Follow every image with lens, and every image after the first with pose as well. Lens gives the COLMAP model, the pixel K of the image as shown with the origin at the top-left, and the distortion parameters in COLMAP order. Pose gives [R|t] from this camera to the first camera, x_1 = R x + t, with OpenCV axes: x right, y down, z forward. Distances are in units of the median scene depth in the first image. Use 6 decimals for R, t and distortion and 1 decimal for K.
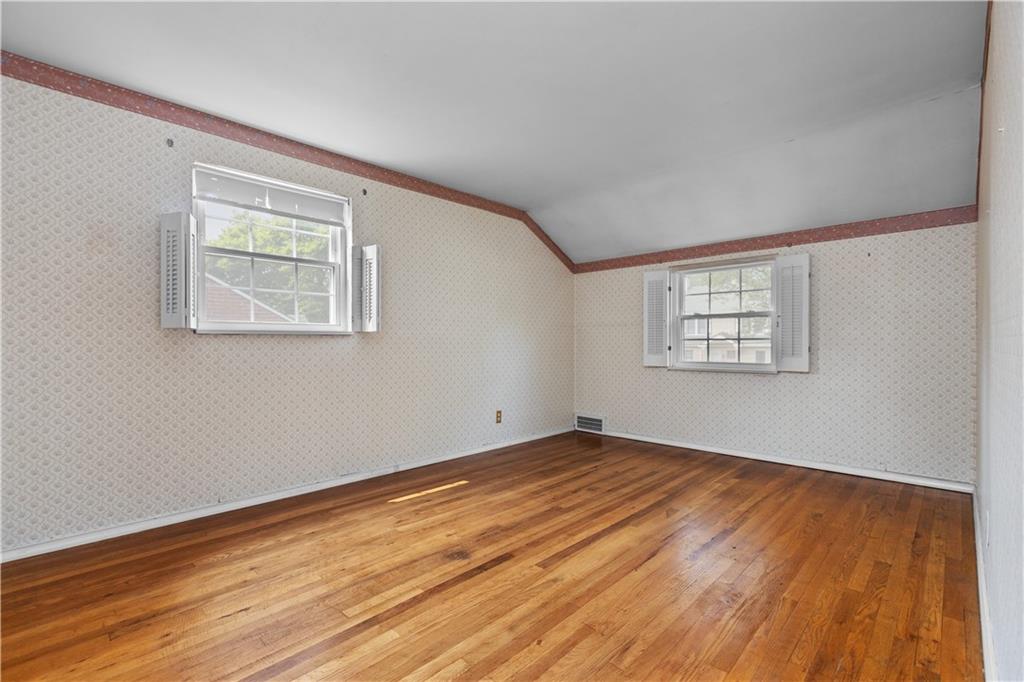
lens RADIAL K [[464.2, 0, 511.7], [0, 464.2, 341.4], [0, 0, 1]] dist [0.000185, 0.001177]
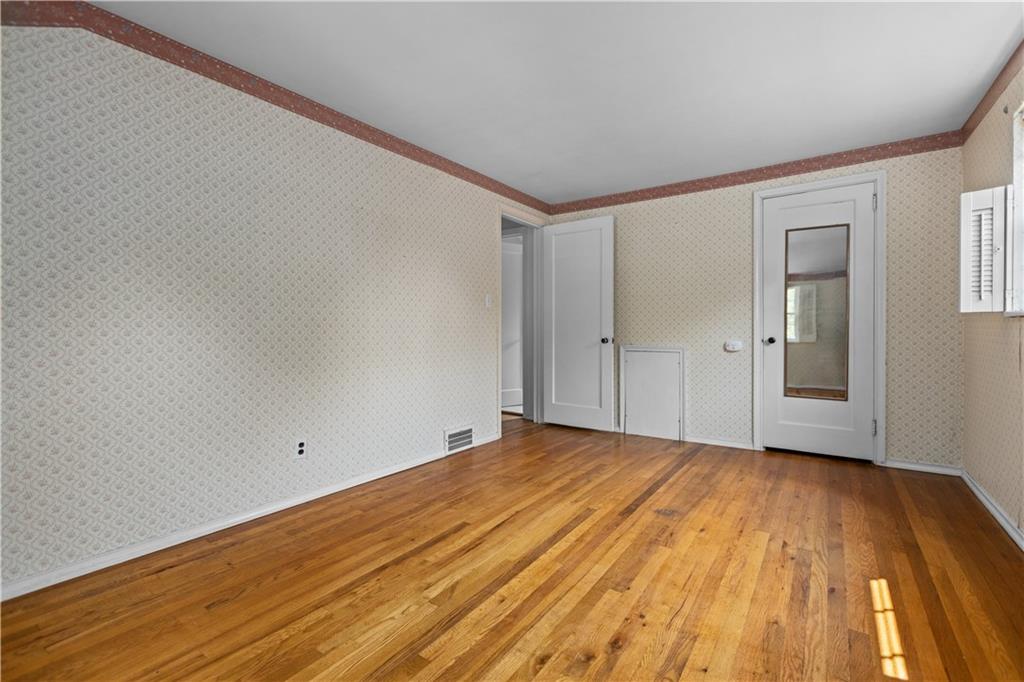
lens RADIAL K [[464.2, 0, 511.8], [0, 464.2, 336.1], [0, 0, 1]] dist [0.000185, 0.001177]
pose [[-0.986427, 0.002789, -0.164176, 0.407863], [0.000540, 0.999905, 0.013739, 0.005529], [0.164199, 0.013464, -0.986335, 1.871166]]
